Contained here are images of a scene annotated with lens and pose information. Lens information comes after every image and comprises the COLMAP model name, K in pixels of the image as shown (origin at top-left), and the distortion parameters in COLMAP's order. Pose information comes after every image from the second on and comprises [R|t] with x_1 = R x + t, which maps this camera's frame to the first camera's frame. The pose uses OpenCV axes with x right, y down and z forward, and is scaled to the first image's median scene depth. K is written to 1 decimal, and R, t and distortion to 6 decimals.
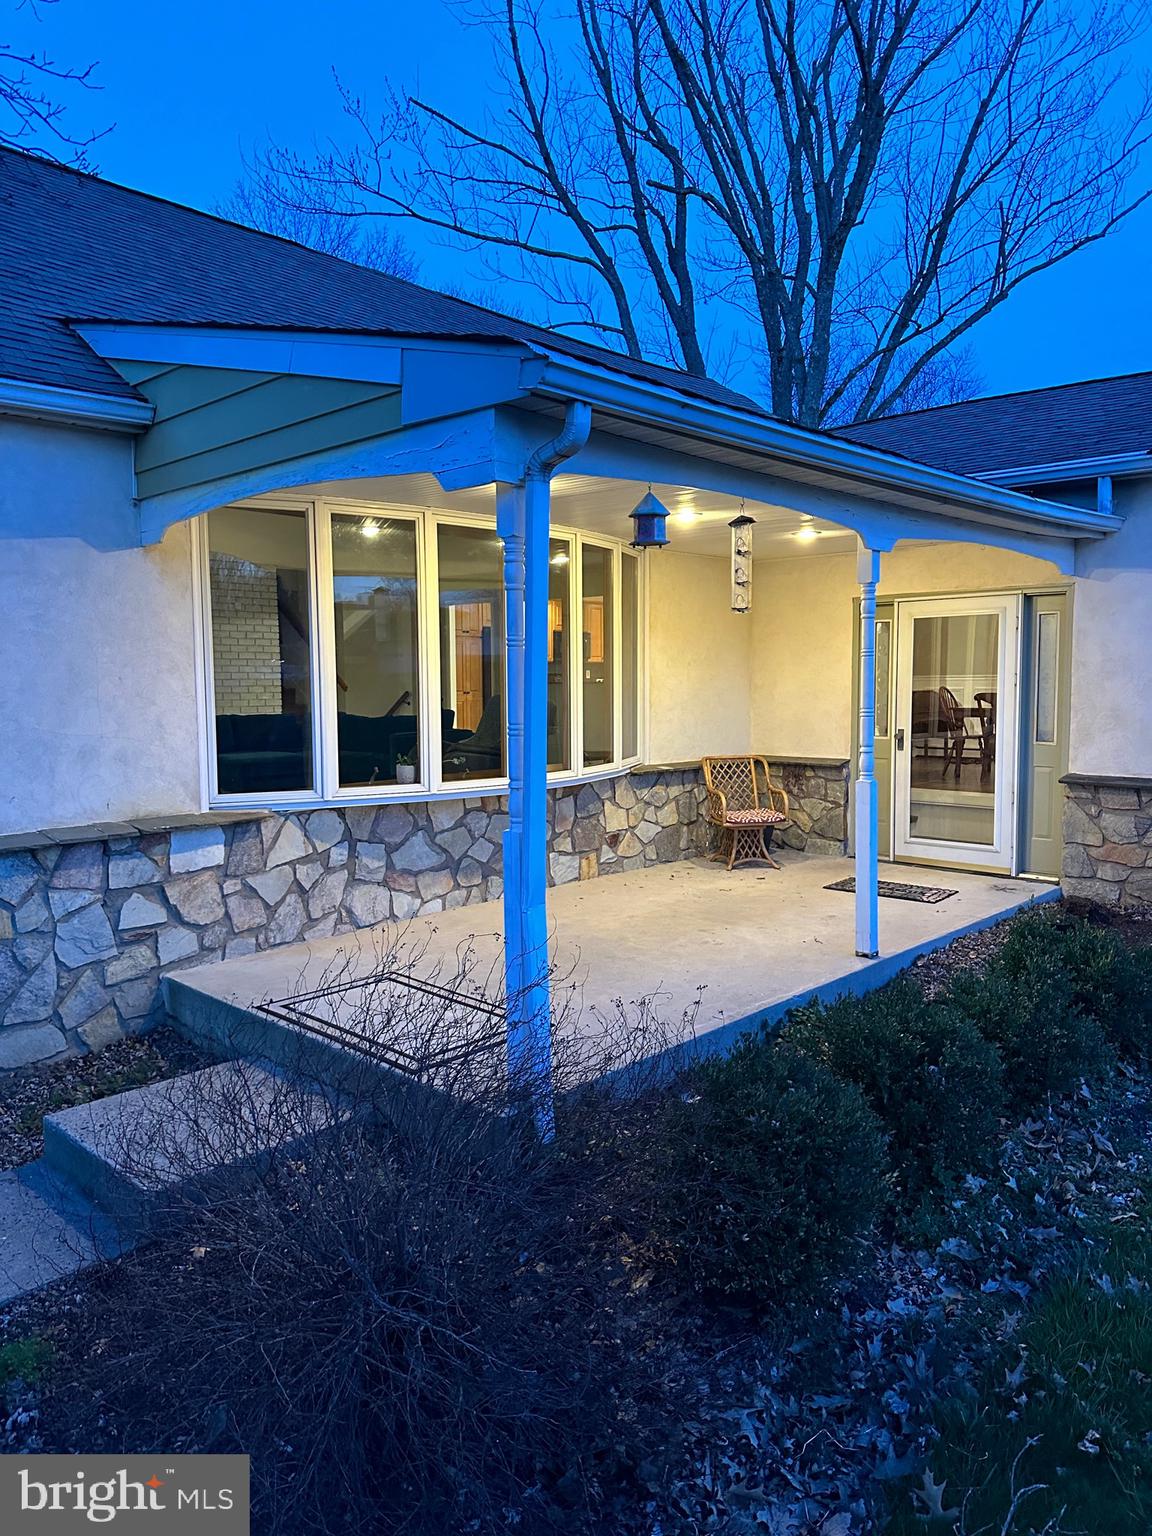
lens RADIAL K [[1077.8, 0, 583.4], [0, 1077.8, 764.0], [0, 0, 1]] dist [0.076327, -0.104057]
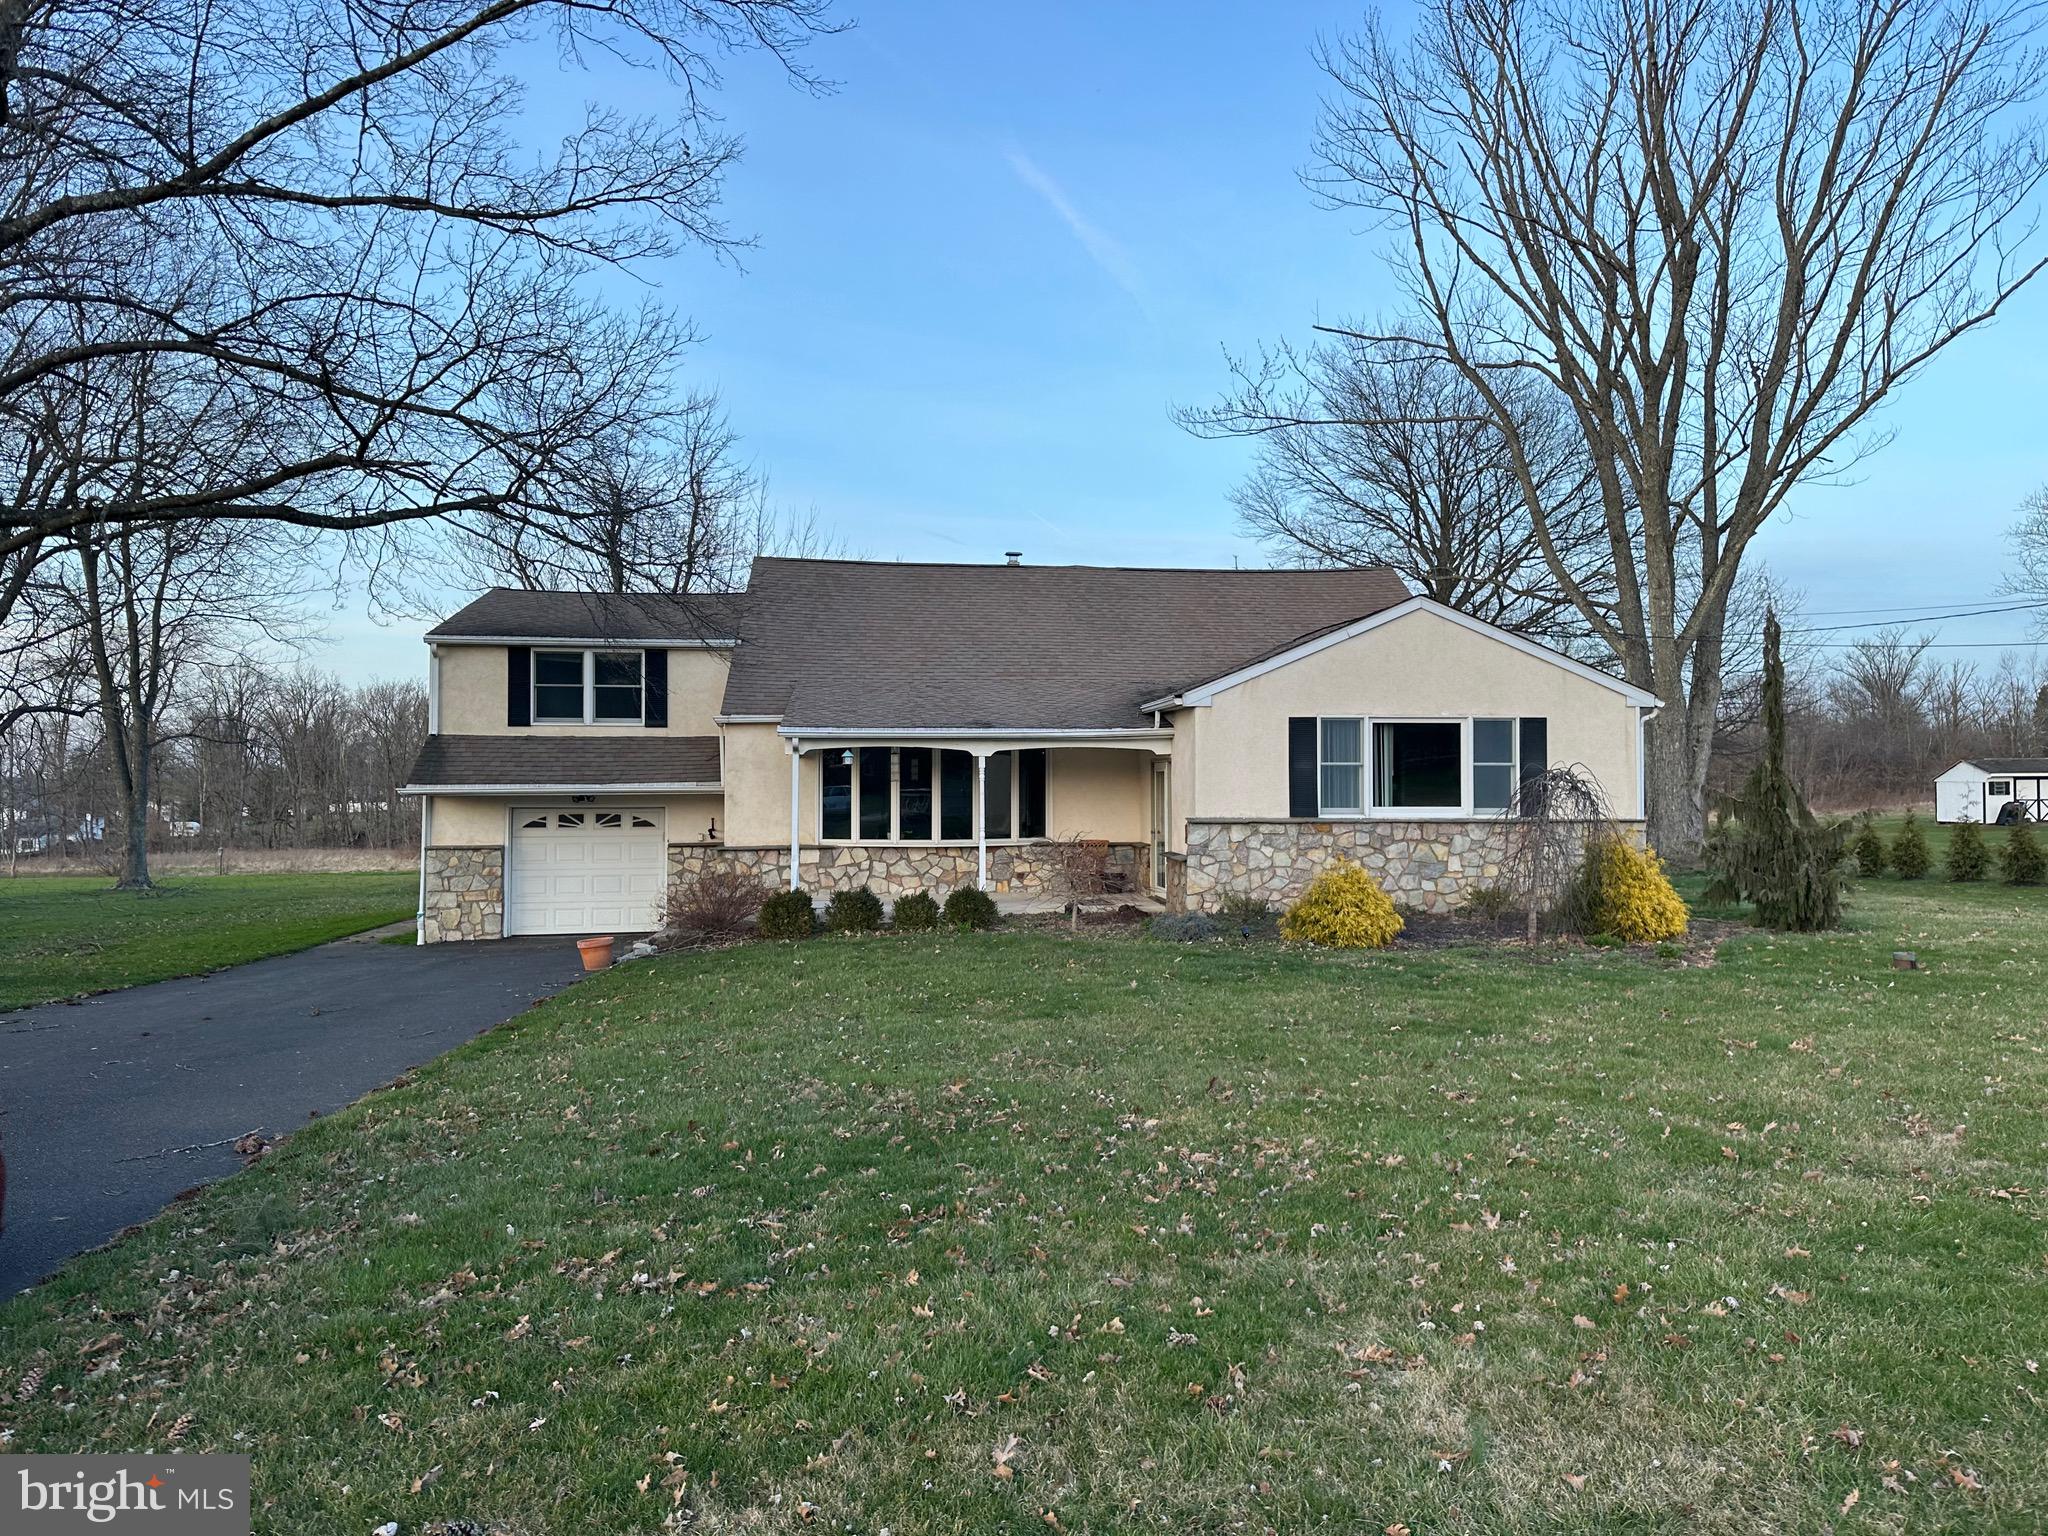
lens RADIAL K [[1437.1, 0, 1024.7], [0, 1437.1, 742.8], [0, 0, 1]] dist [0.076327, -0.104057]
pose [[0.756268, -0.010835, -0.654172, 1.922760], [-0.057172, 0.994944, -0.082574, 0.043767], [0.651759, 0.099849, 0.751825, -1.160104]]
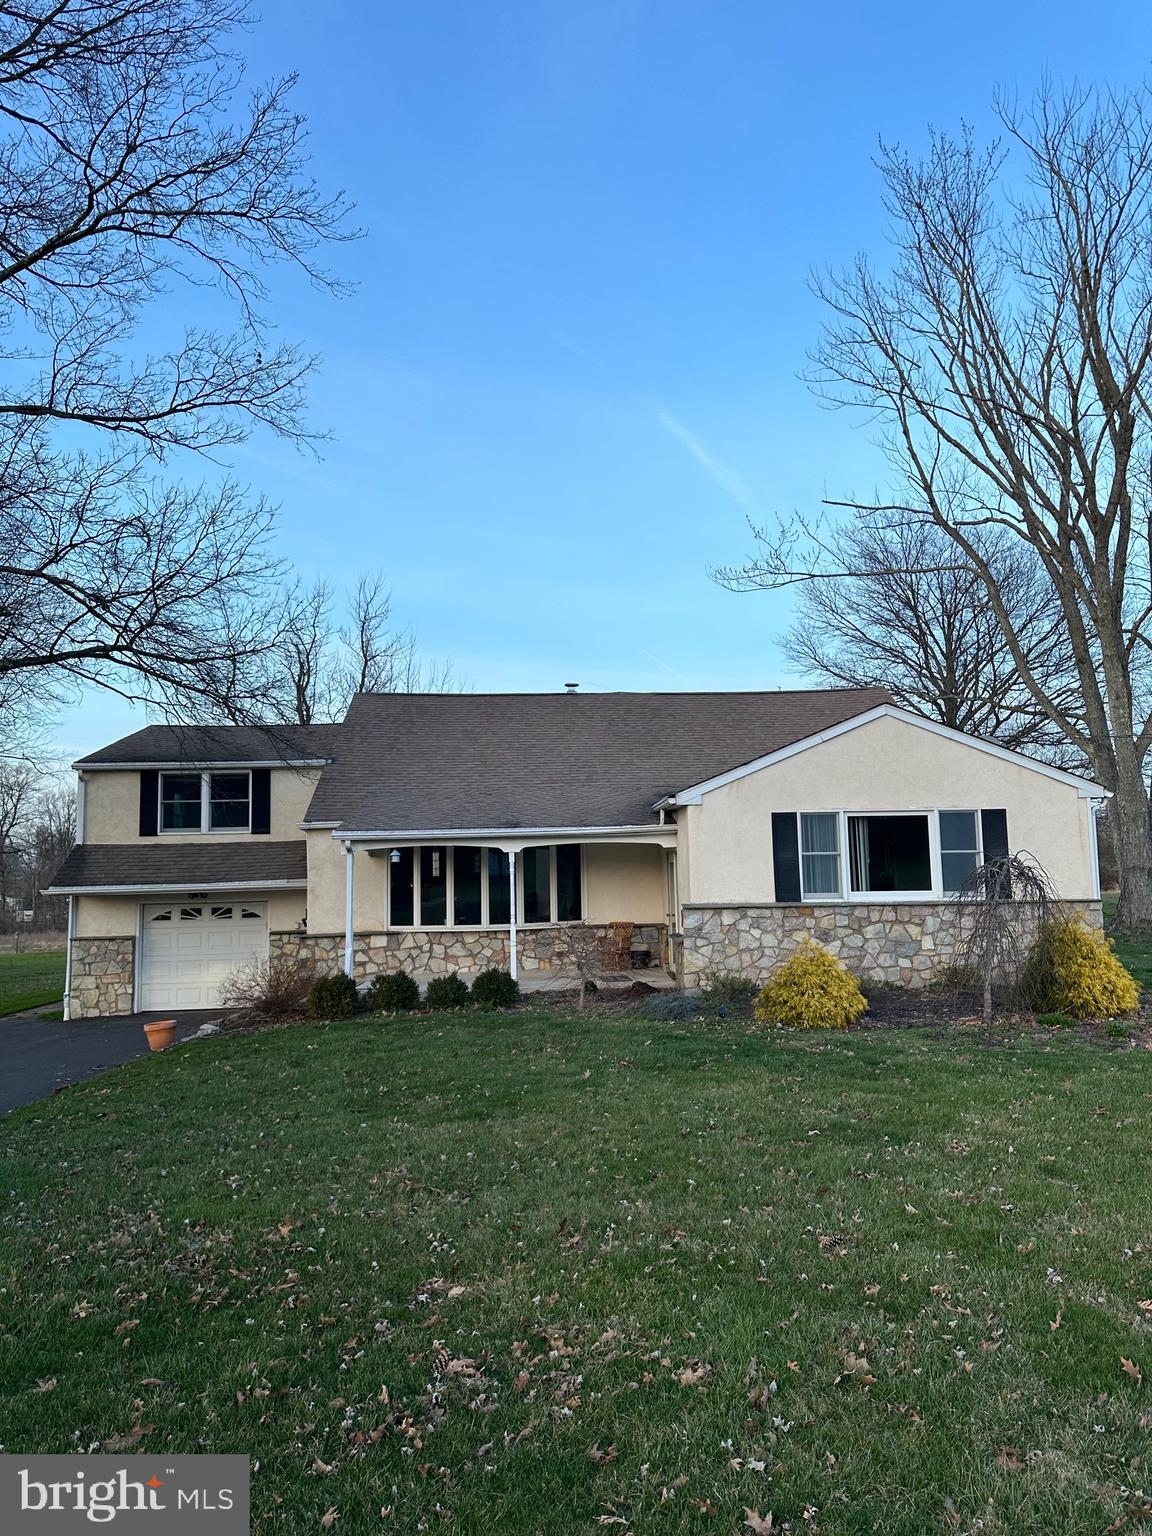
lens RADIAL K [[1077.8, 0, 581.1], [0, 1077.8, 757.8], [0, 0, 1]] dist [0.076327, -0.104057]
pose [[0.712130, -0.078812, -0.697610, 1.860890], [-0.041038, 0.987307, -0.153433, 0.002358], [0.700848, 0.137893, 0.699856, -0.767254]]
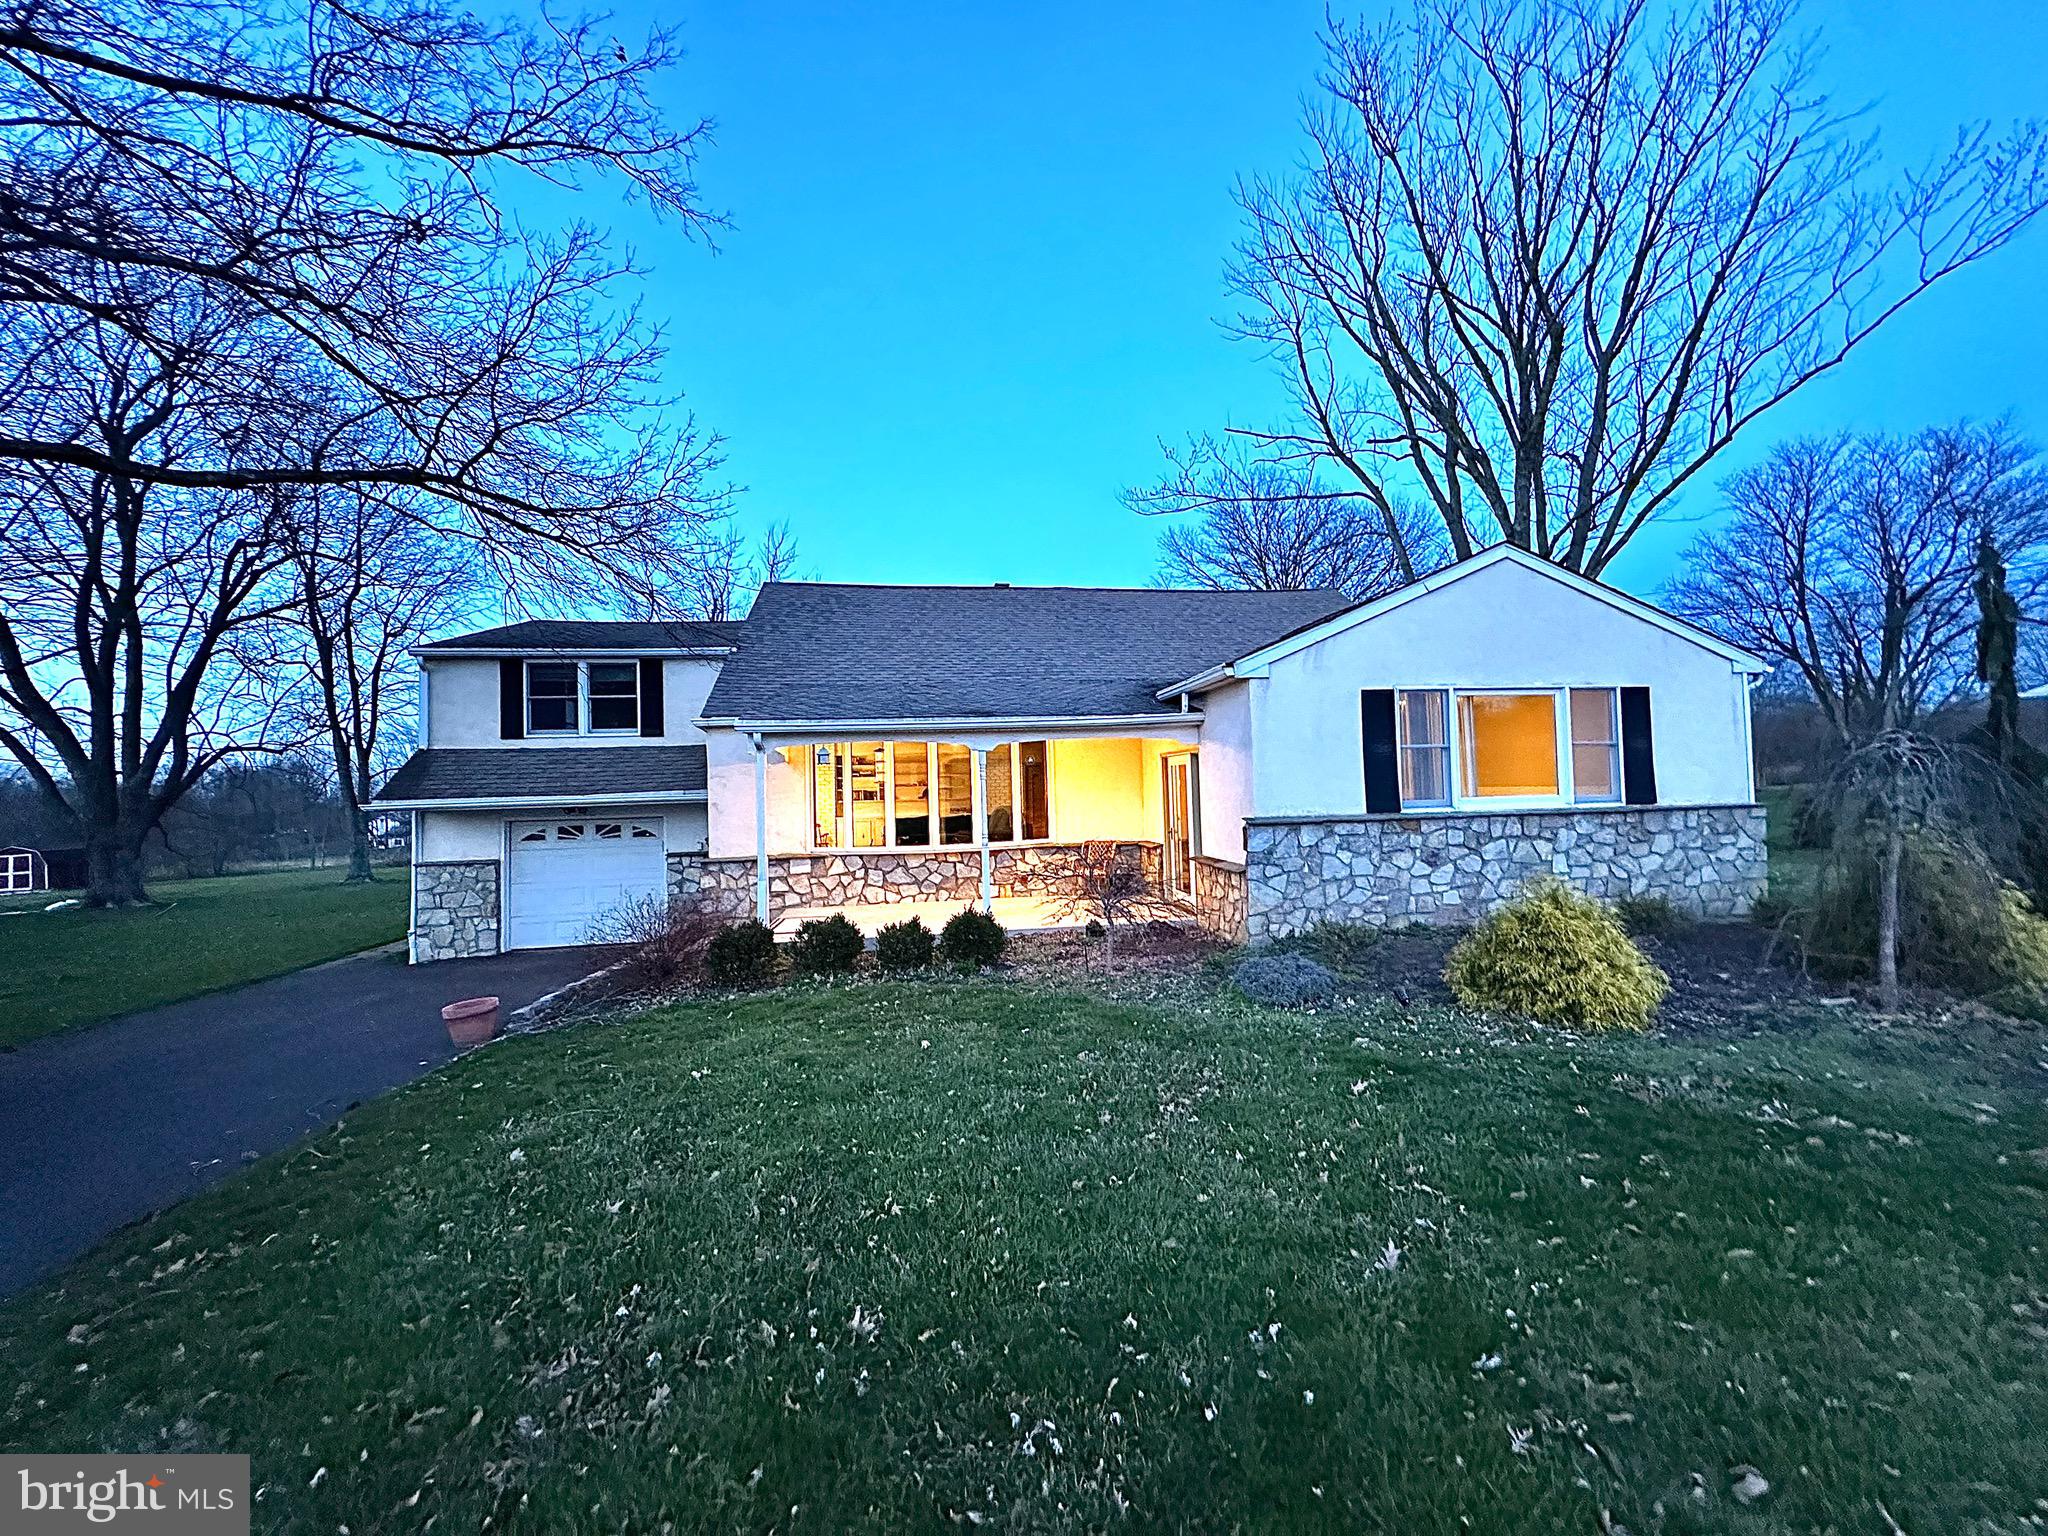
lens RADIAL K [[818.5, 0, 1015.8], [0, 818.5, 762.0], [0, 0, 1]] dist [-0.007916, 0.000492]
pose [[0.769421, -0.034303, -0.637820, 1.027837], [-0.030318, 0.995470, -0.090111, -0.011370], [0.638022, 0.088670, 0.764896, -0.206468]]
